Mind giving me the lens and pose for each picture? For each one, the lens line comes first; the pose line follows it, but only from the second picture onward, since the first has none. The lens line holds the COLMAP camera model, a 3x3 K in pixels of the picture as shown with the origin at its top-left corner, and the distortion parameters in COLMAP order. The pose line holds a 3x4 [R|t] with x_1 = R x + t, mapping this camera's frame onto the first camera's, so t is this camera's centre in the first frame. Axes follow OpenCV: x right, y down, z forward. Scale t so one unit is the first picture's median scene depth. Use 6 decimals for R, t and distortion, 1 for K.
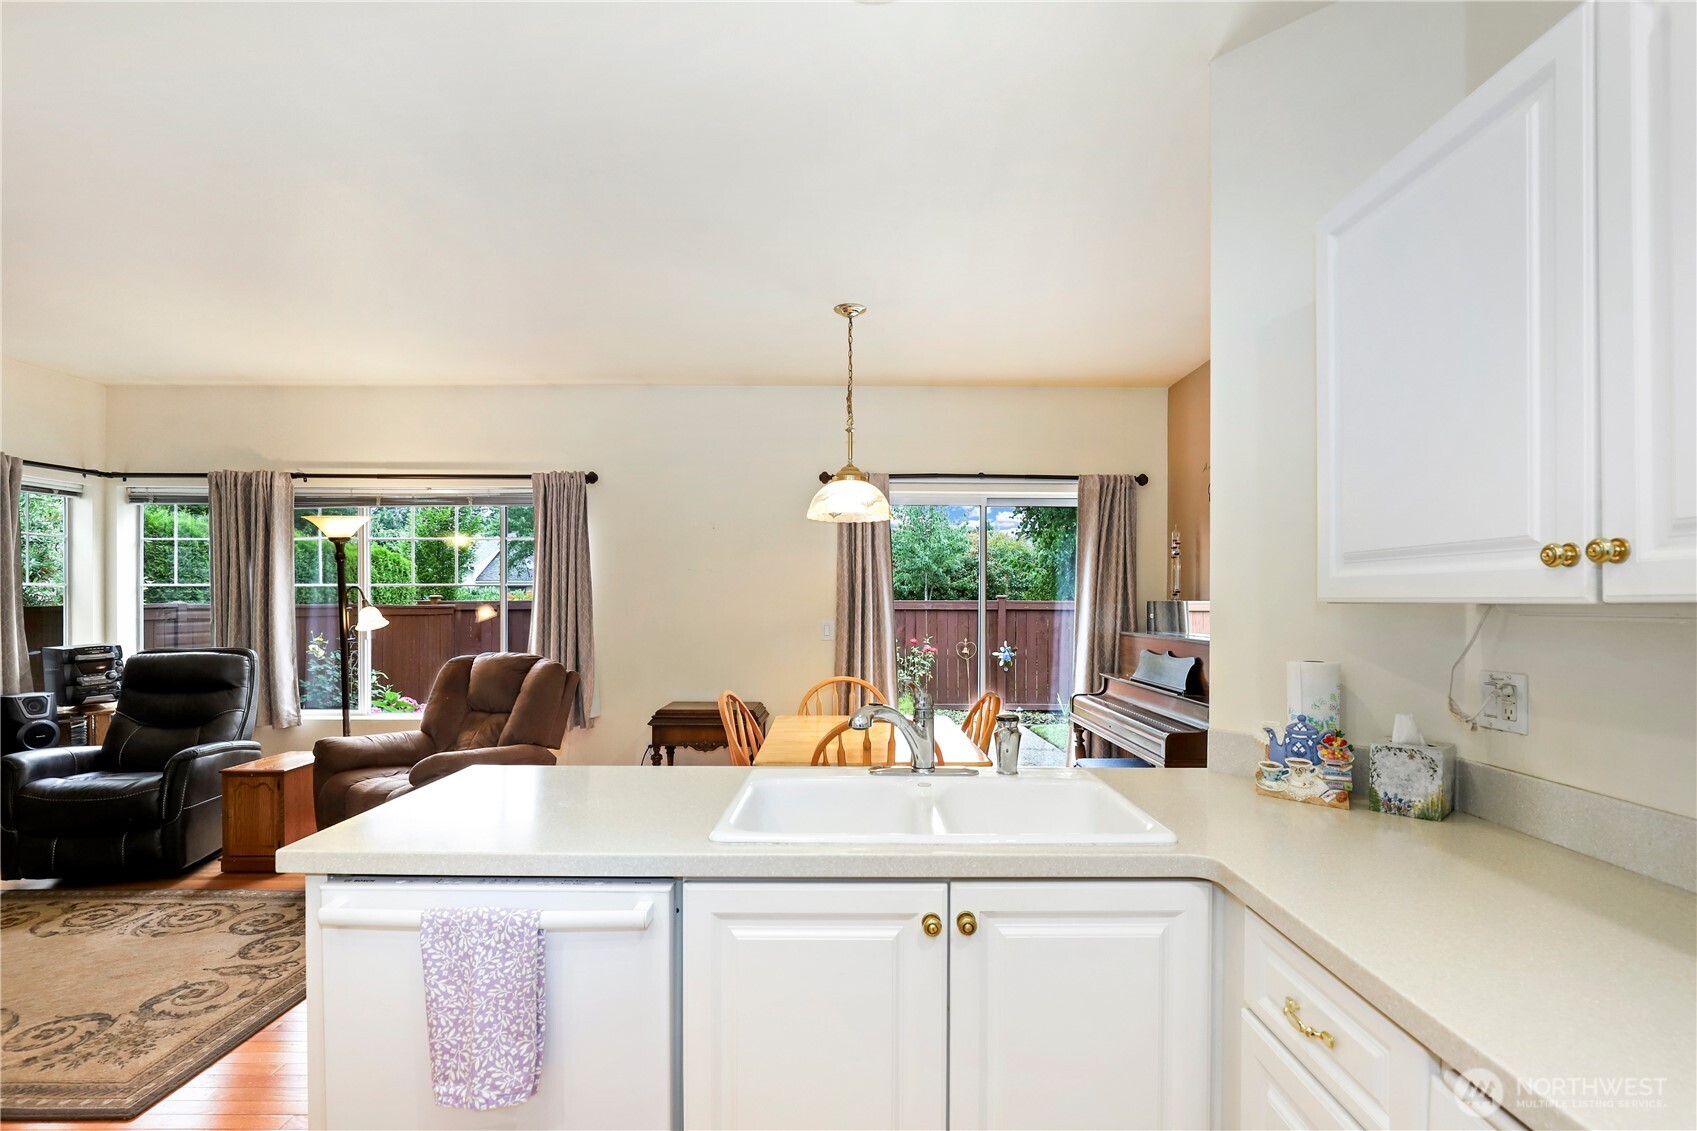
lens RADIAL K [[789.0, 0, 858.4], [0, 789.0, 594.3], [0, 0, 1]] dist [-0.023848, 0.009084]
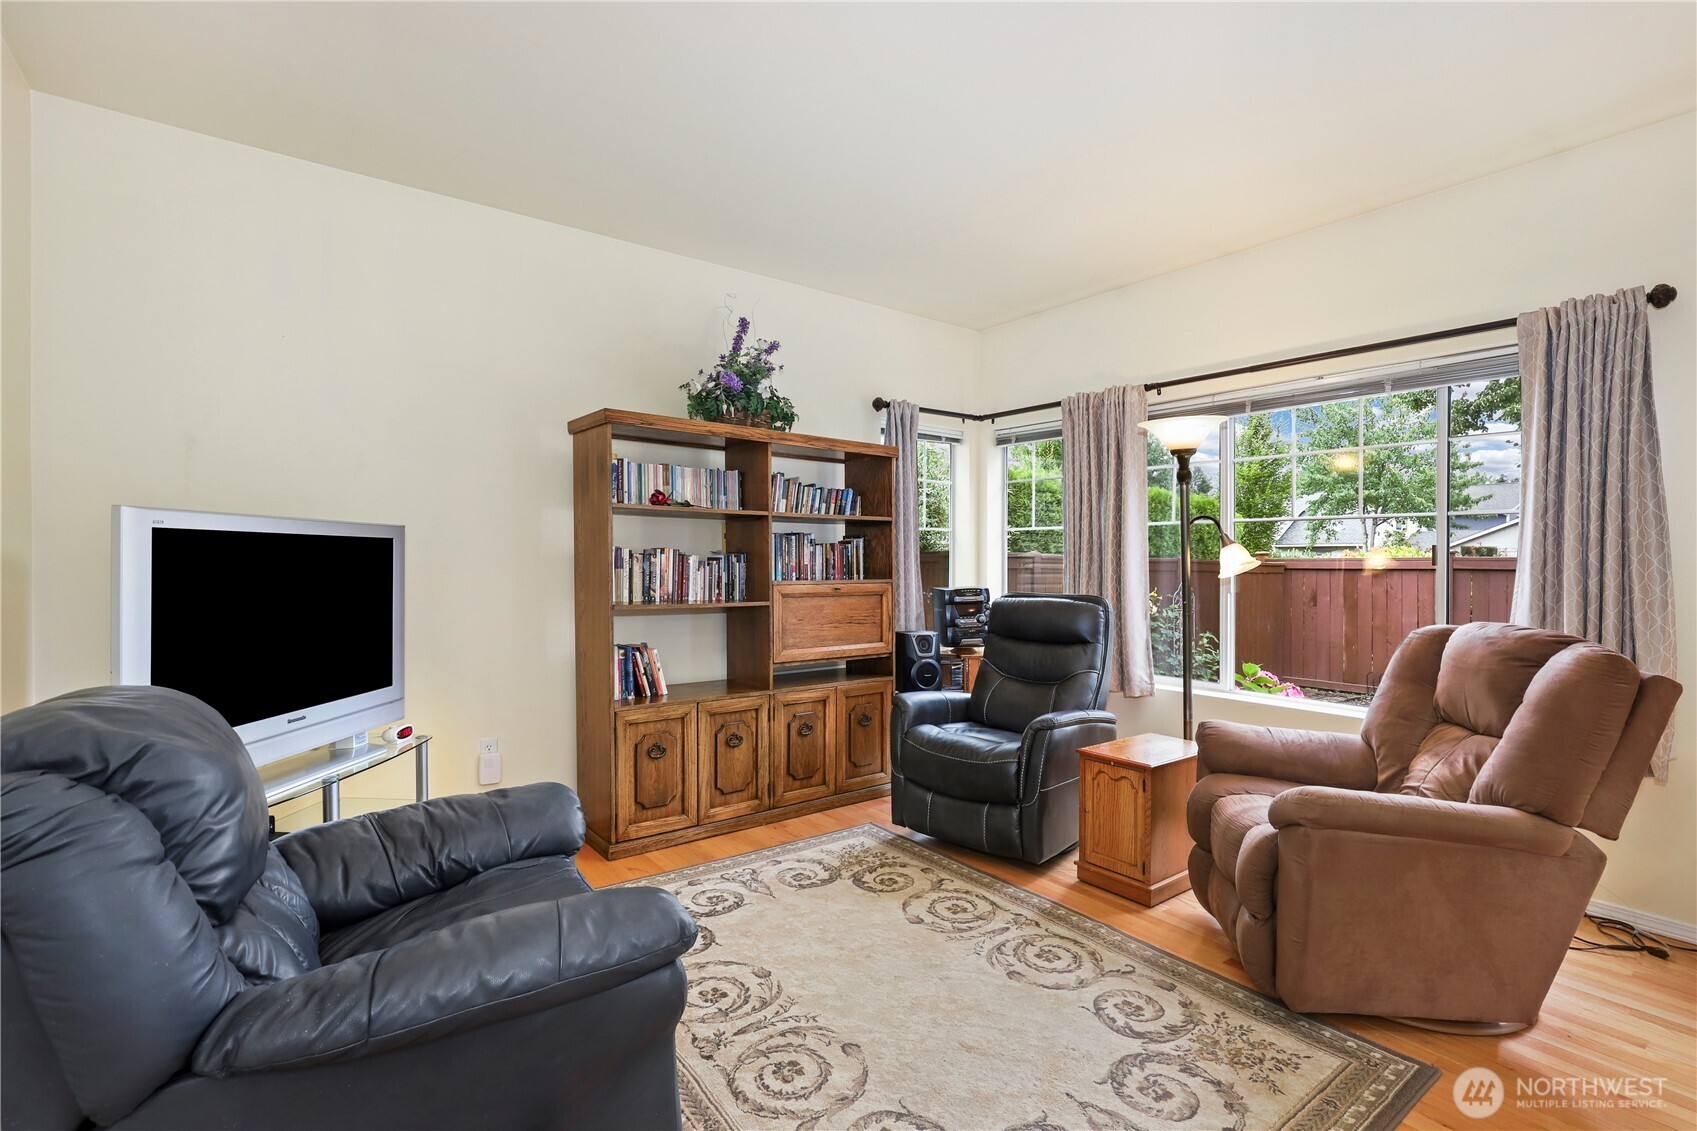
lens RADIAL K [[800.0, 0, 851.4], [0, 800.0, 548.2], [0, 0, 1]] dist [-0.003348, -0.000287]
pose [[0.588649, -0.005500, -0.808370, -0.268011], [-0.005539, 0.999926, -0.010837, 0.029881], [0.808370, 0.010857, 0.588575, 0.302519]]
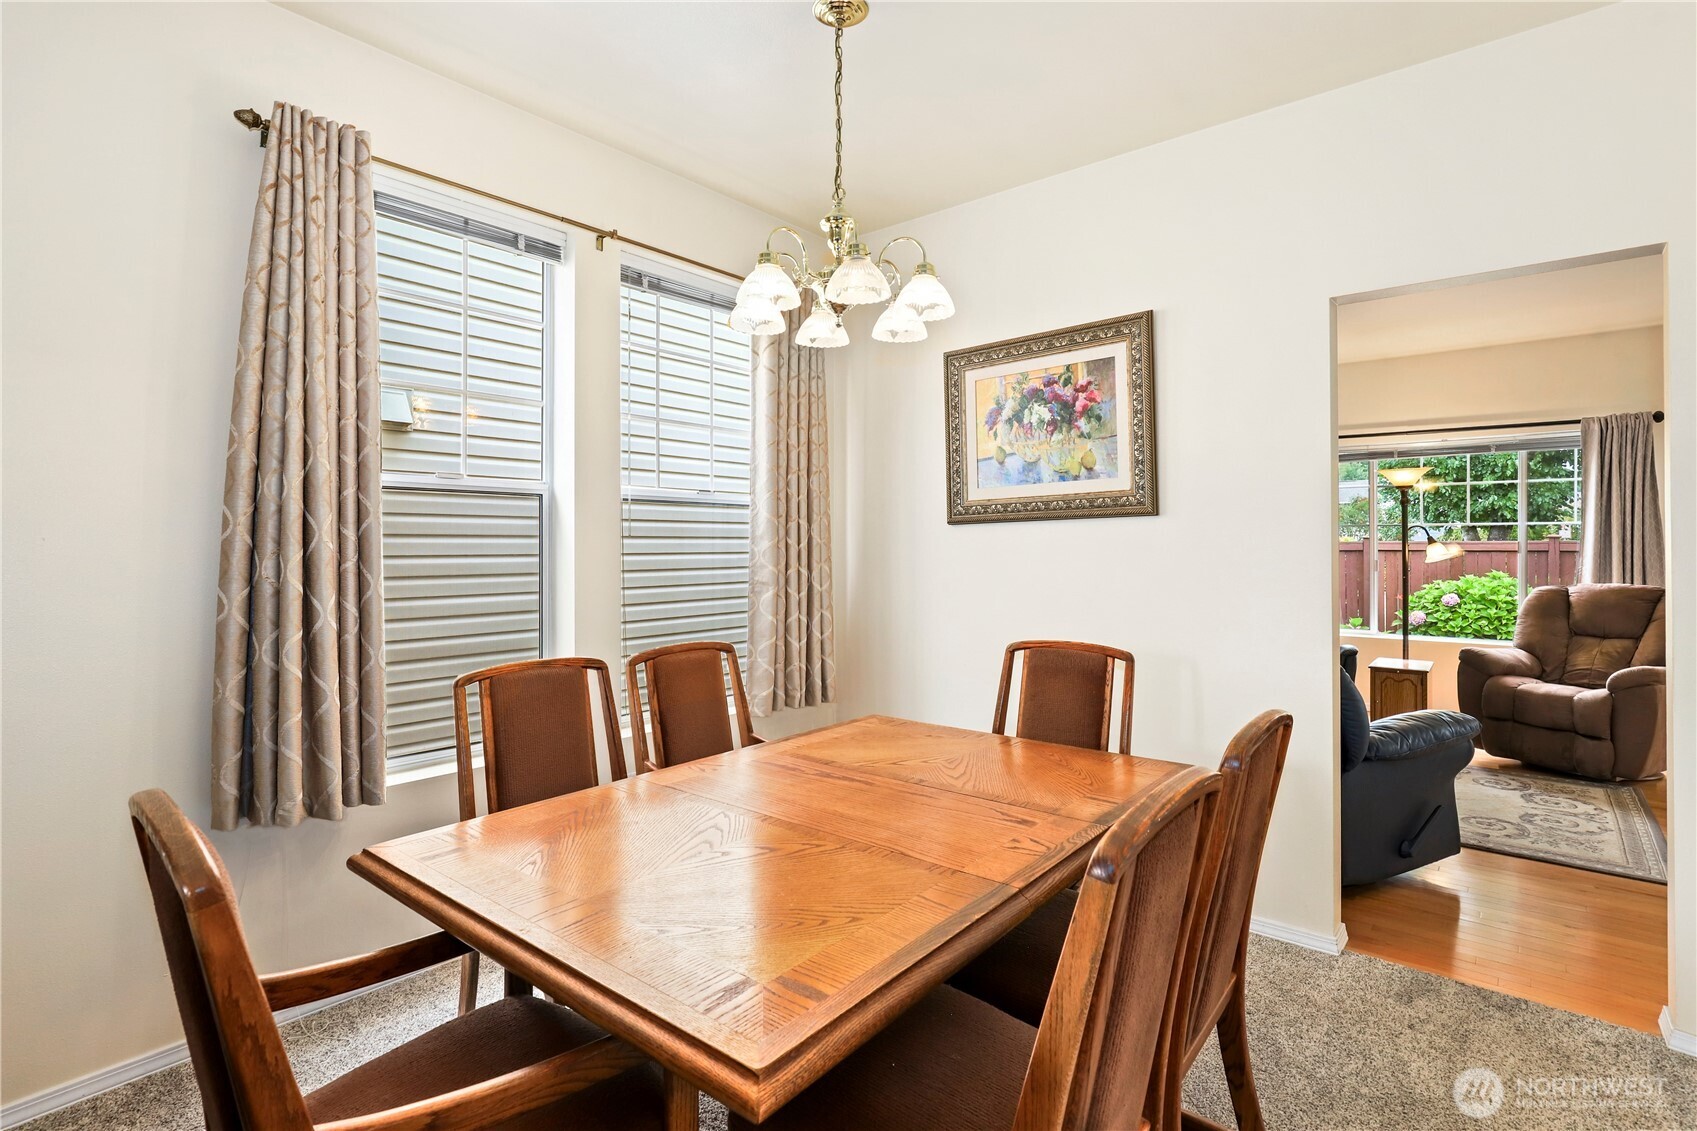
lens RADIAL K [[809.5, 0, 871.7], [0, 809.5, 534.9], [0, 0, 1]] dist [0.001181, -0.000061]
pose [[0.775068, -0.009821, -0.631801, -0.538735], [0.002670, 0.999921, -0.012268, 0.017524], [0.631872, 0.007822, 0.775033, -0.524637]]
